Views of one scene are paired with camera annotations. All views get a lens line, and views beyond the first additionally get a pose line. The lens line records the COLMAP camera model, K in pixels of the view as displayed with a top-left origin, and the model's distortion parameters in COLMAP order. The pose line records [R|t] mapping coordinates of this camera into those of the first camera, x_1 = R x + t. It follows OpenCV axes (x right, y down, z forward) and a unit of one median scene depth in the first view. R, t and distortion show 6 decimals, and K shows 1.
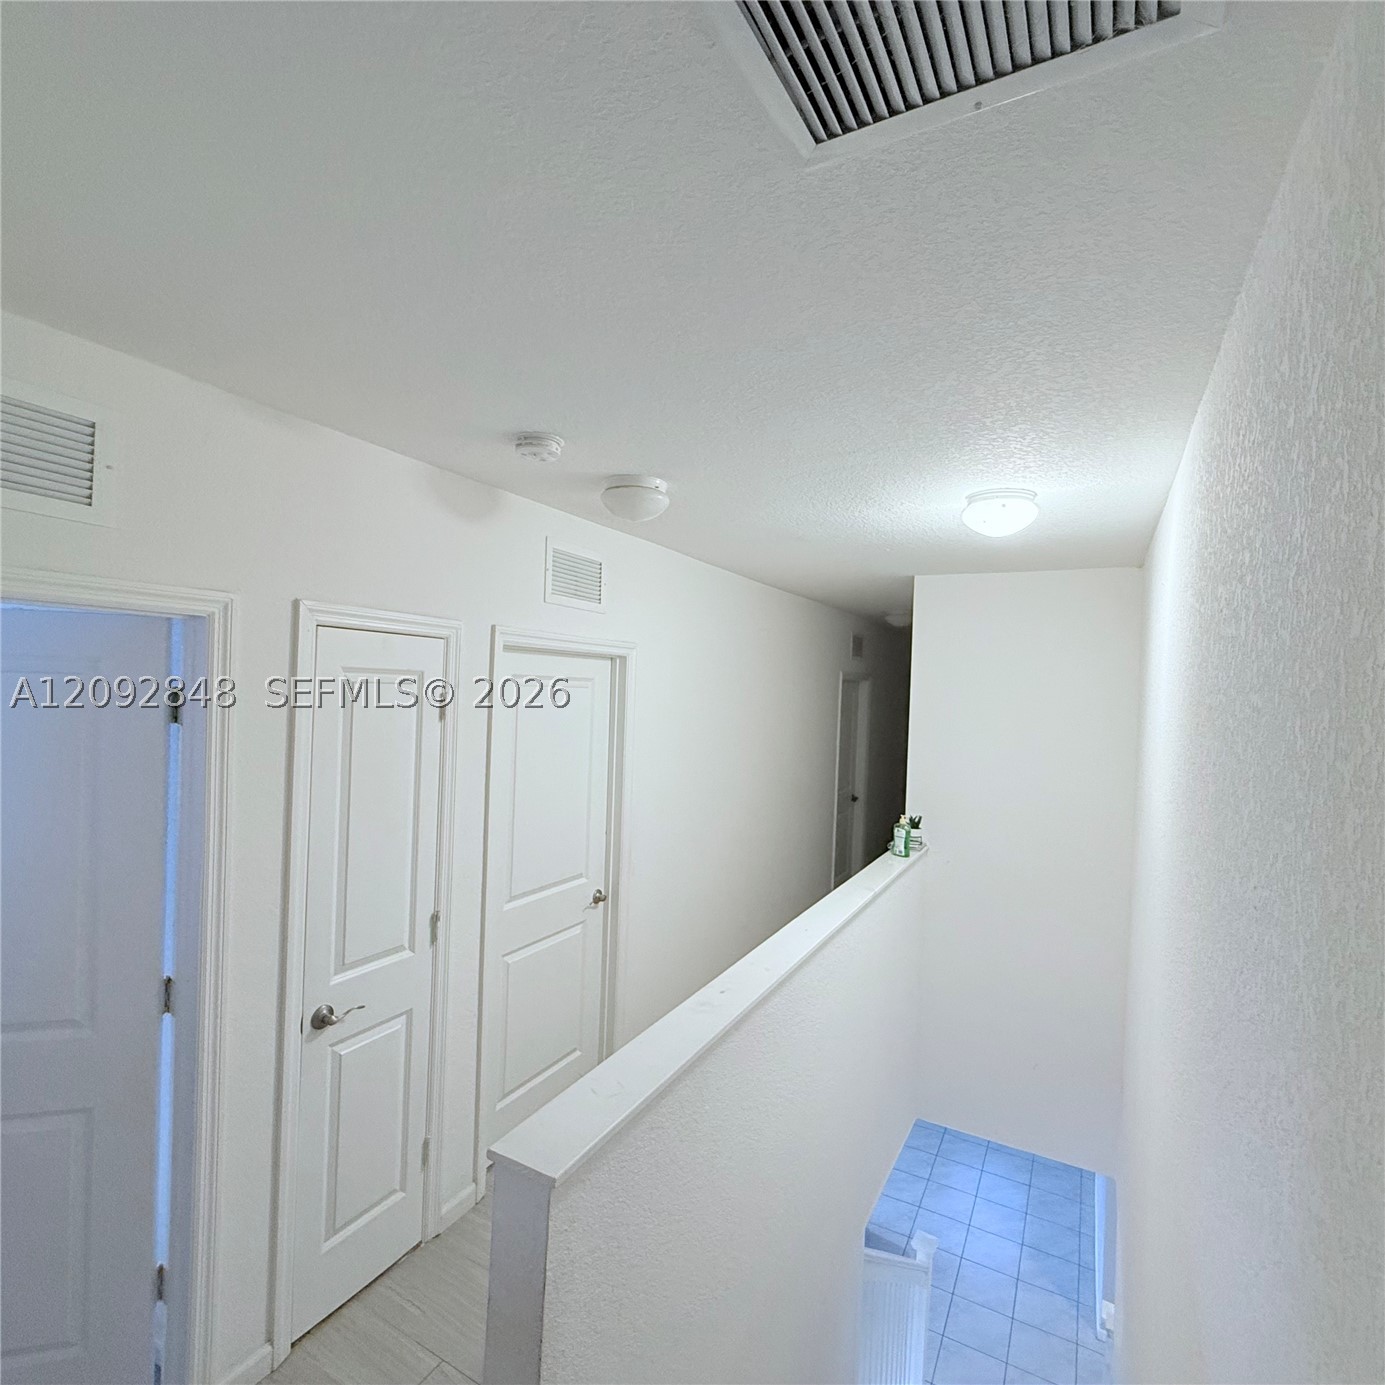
lens RADIAL K [[735.9, 0, 687.1], [0, 735.9, 698.7], [0, 0, 1]] dist [0.003664, -0.001517]
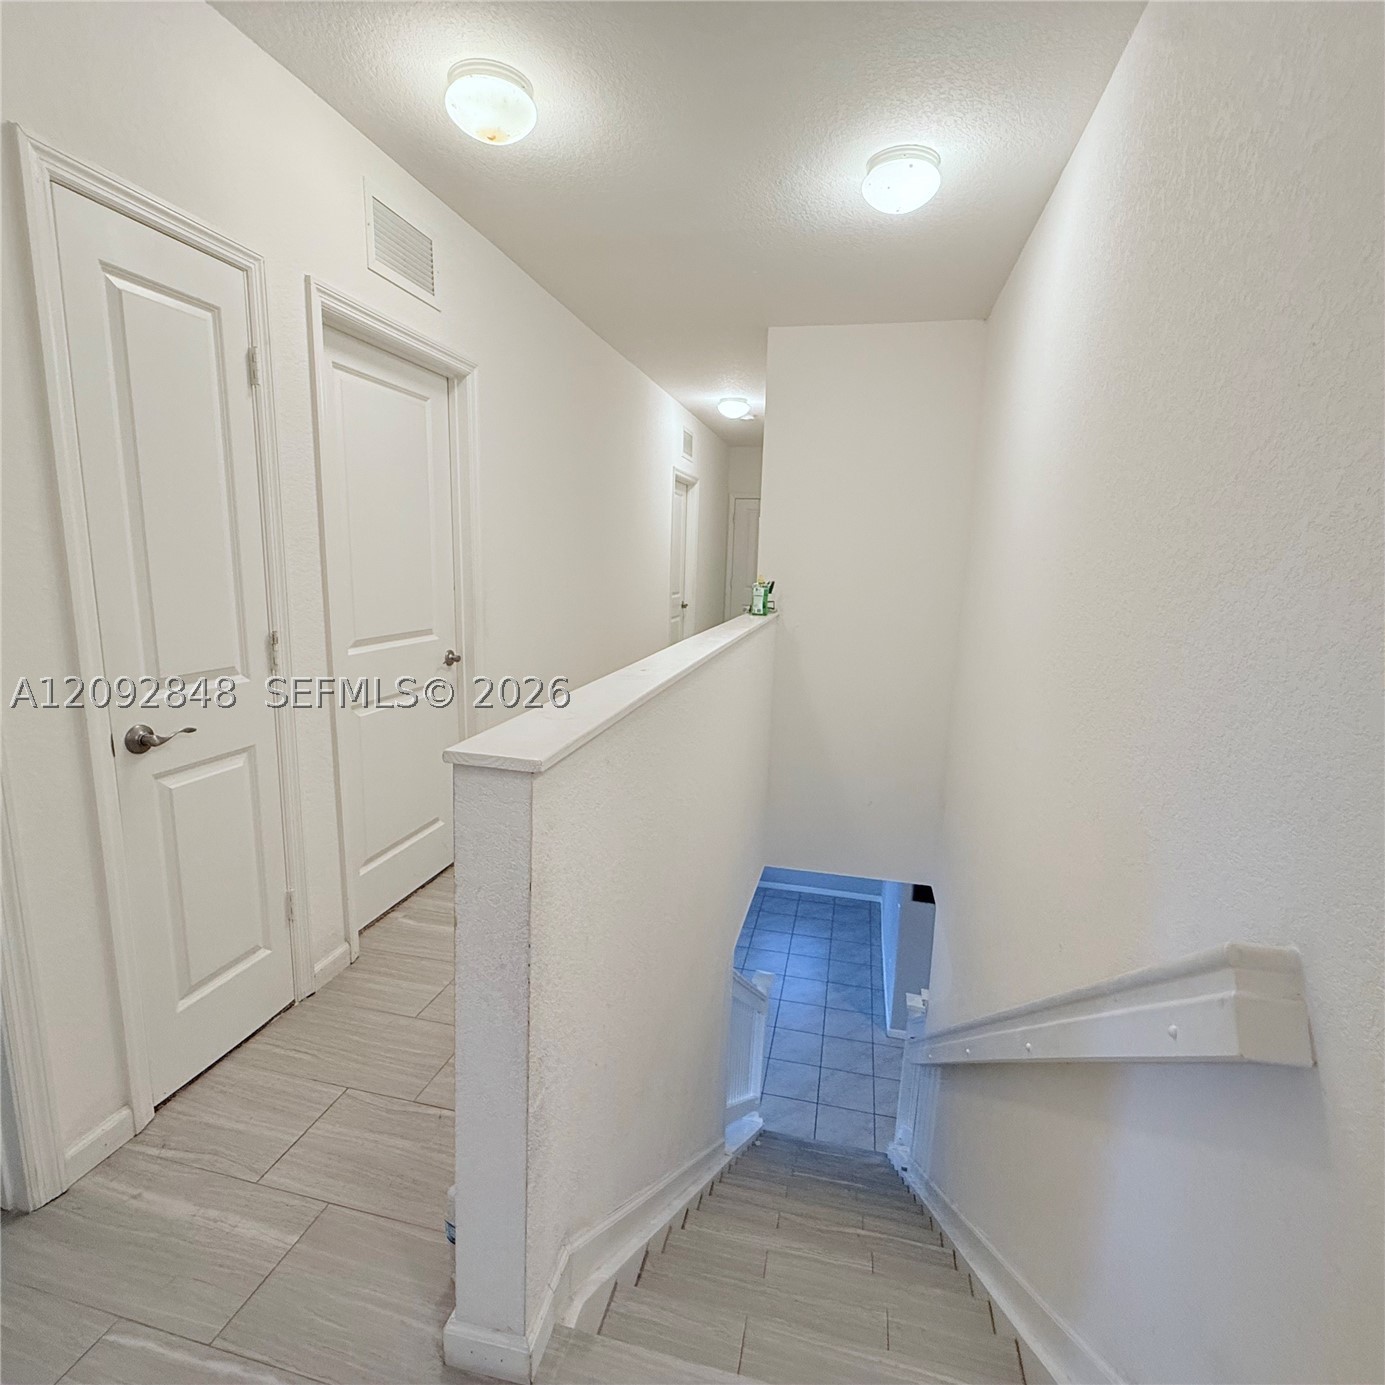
lens RADIAL K [[740.2, 0, 688.0], [0, 740.2, 695.0], [0, 0, 1]] dist [0.000800, -0.000252]
pose [[0.962831, -0.056821, 0.264059, -0.109006], [0.007292, 0.982734, 0.184878, 0.194862], [-0.270005, -0.176081, 0.946622, 0.078001]]
